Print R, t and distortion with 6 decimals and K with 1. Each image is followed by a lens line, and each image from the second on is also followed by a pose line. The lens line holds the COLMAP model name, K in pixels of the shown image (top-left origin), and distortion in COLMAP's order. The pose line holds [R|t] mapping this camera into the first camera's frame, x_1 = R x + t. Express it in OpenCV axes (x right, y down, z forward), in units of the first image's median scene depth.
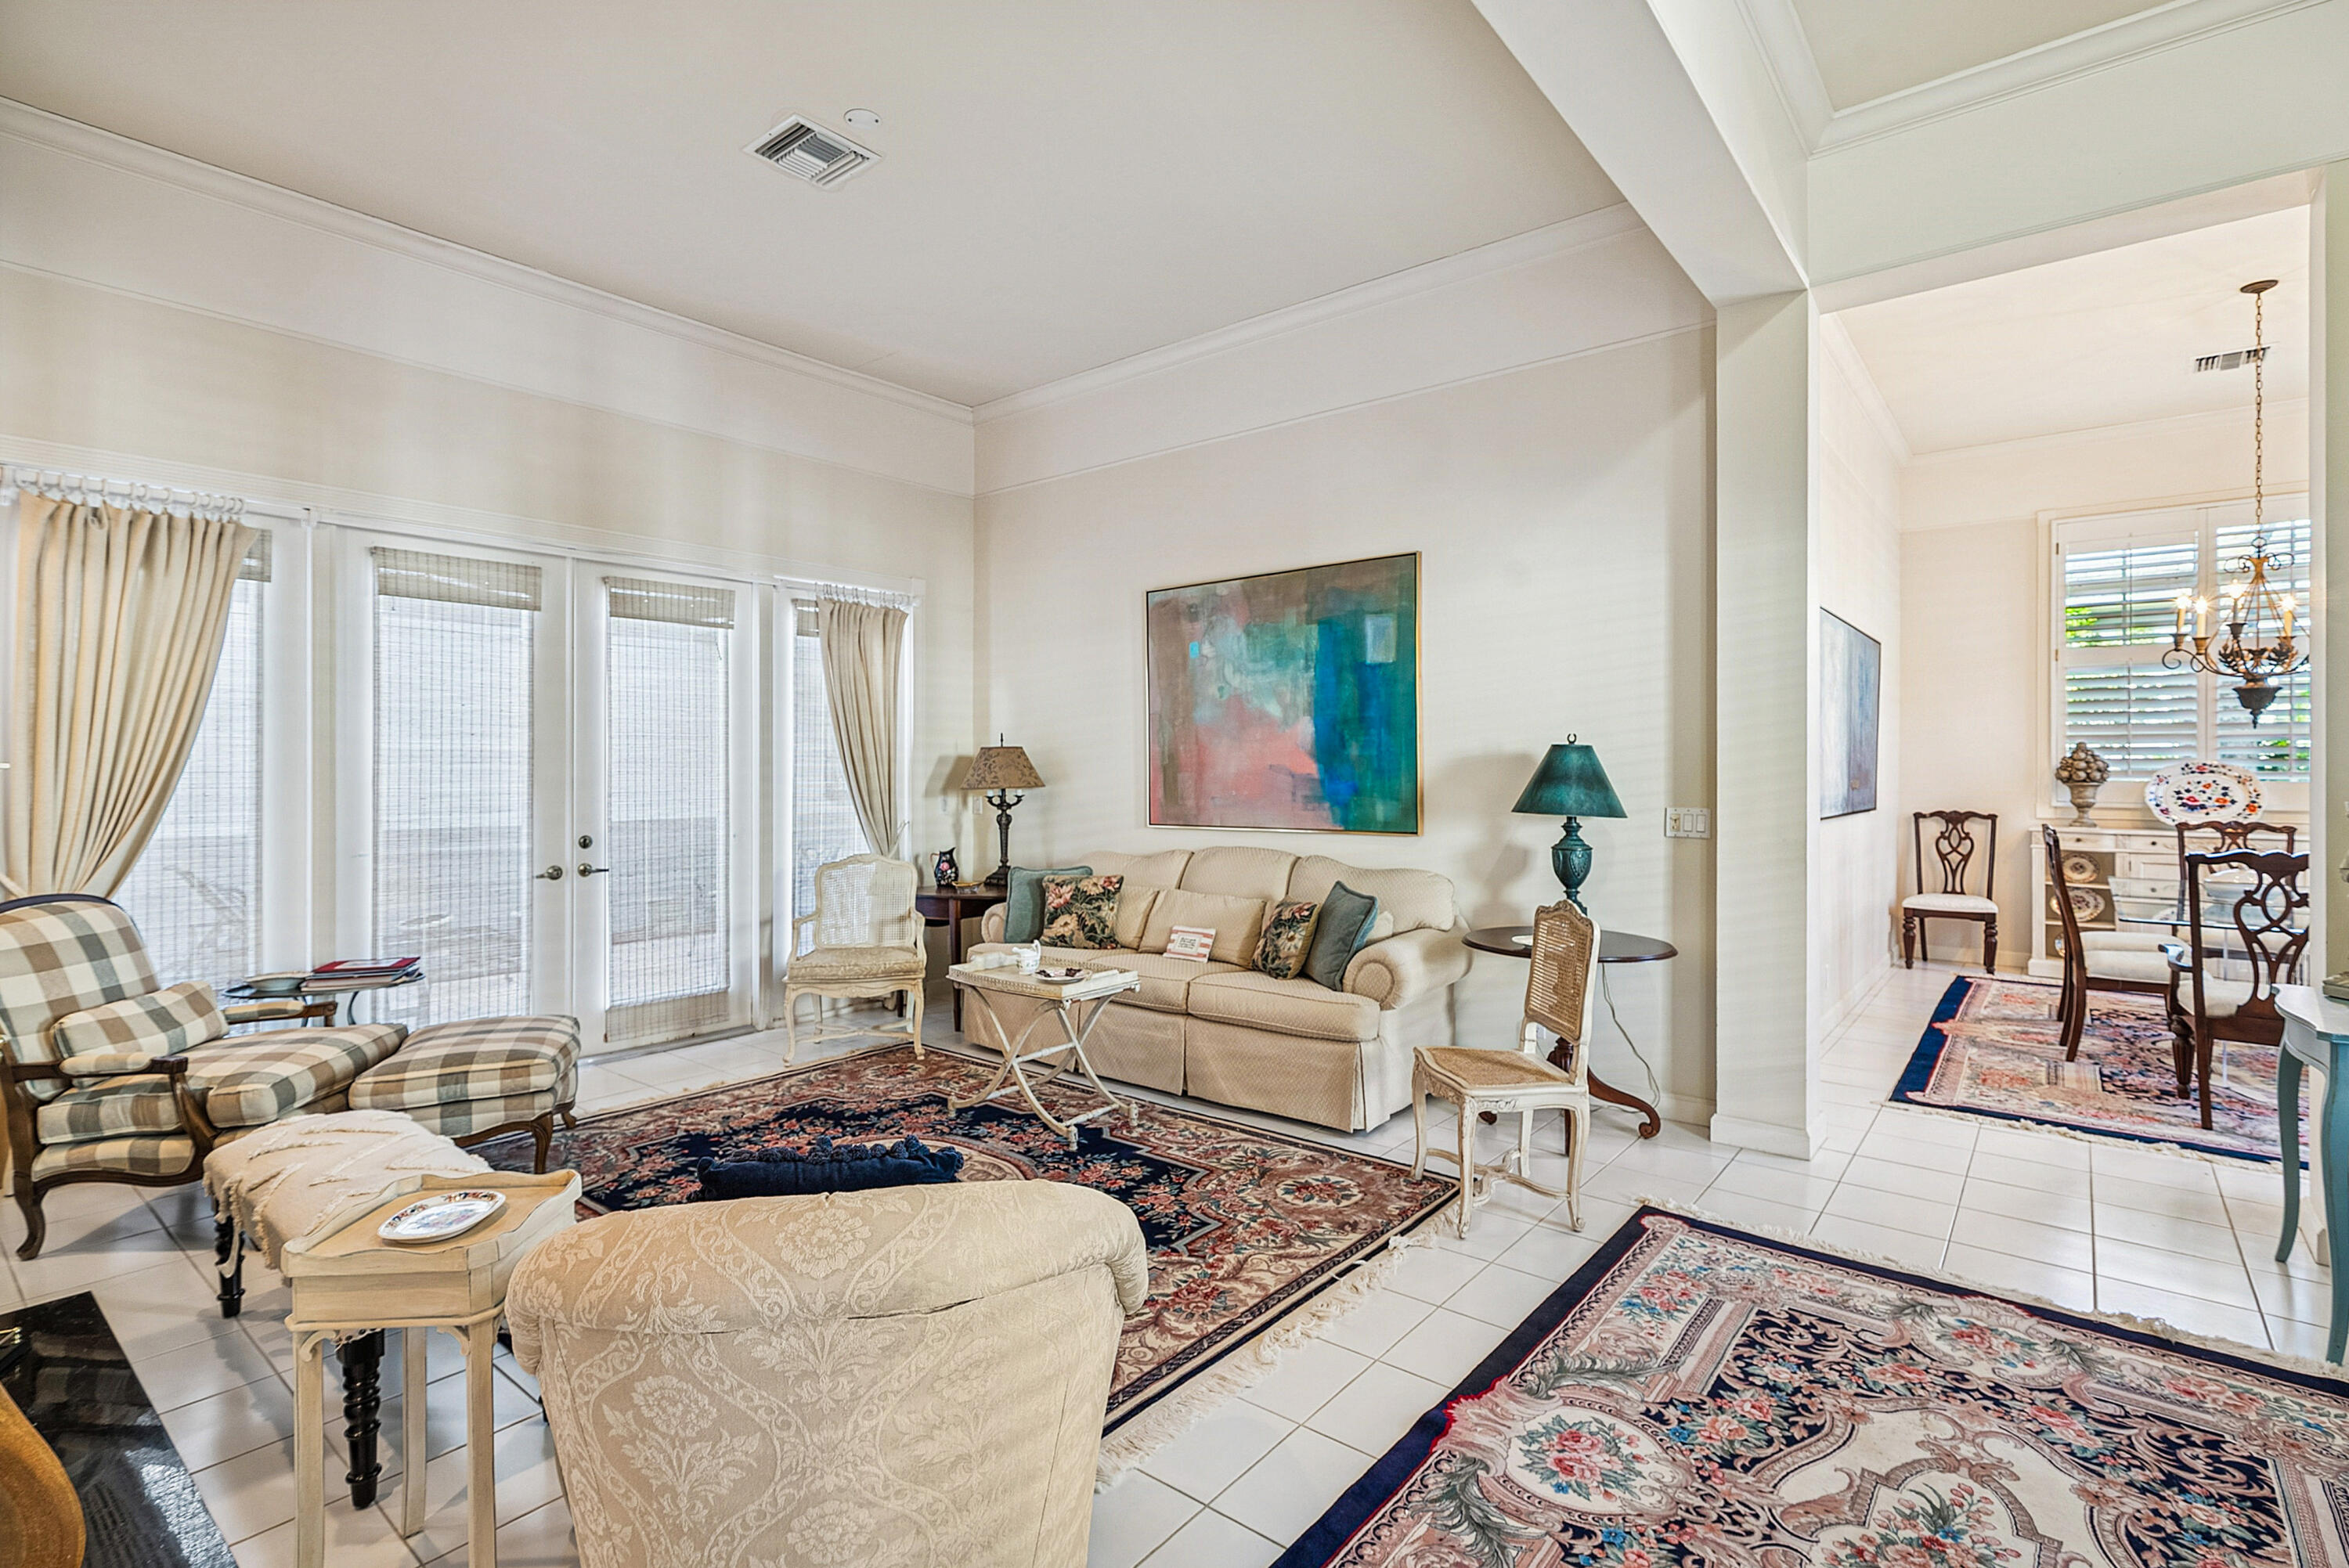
lens RADIAL K [[1112.7, 0, 1189.1], [0, 1112.7, 767.8], [0, 0, 1]] dist [0.000632, -0.000100]
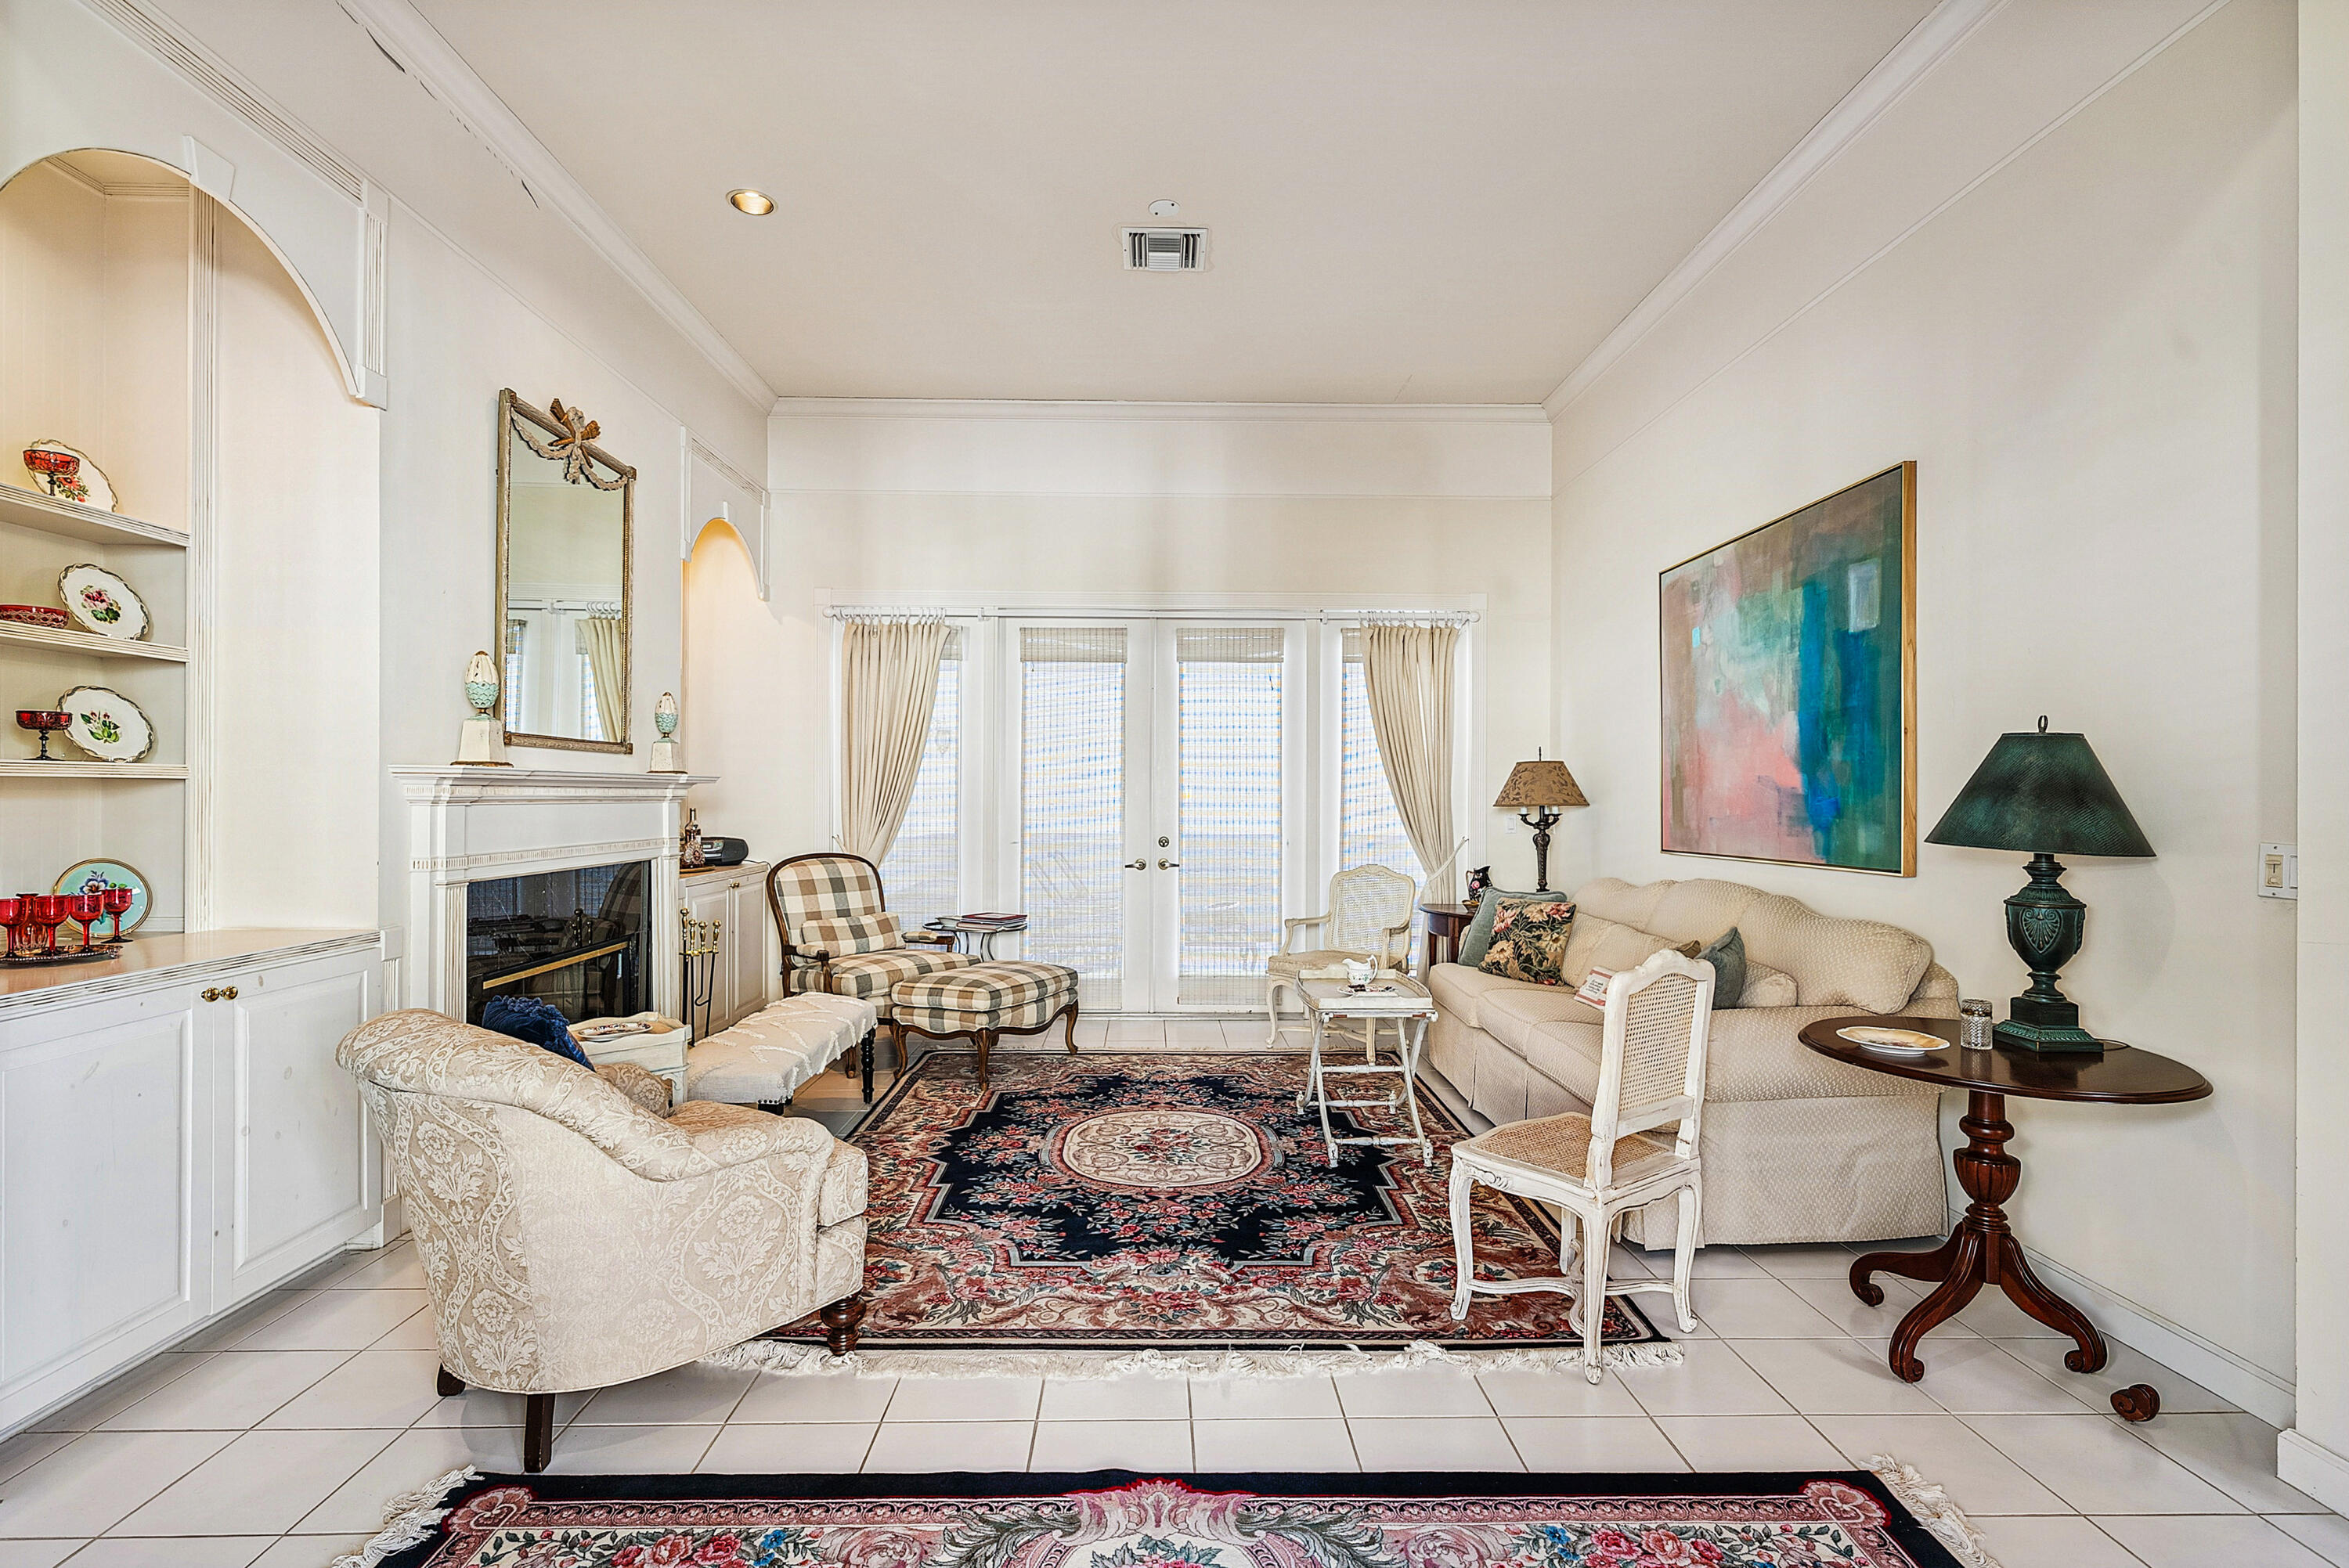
lens RADIAL K [[1112.7, 0, 1177.6], [0, 1112.7, 790.9], [0, 0, 1]] dist [0.000632, -0.000100]
pose [[0.636474, 0.001958, -0.771295, 0.446470], [-0.006135, 0.999978, -0.002524, 0.012754], [0.771274, 0.006338, 0.636472, 0.215085]]
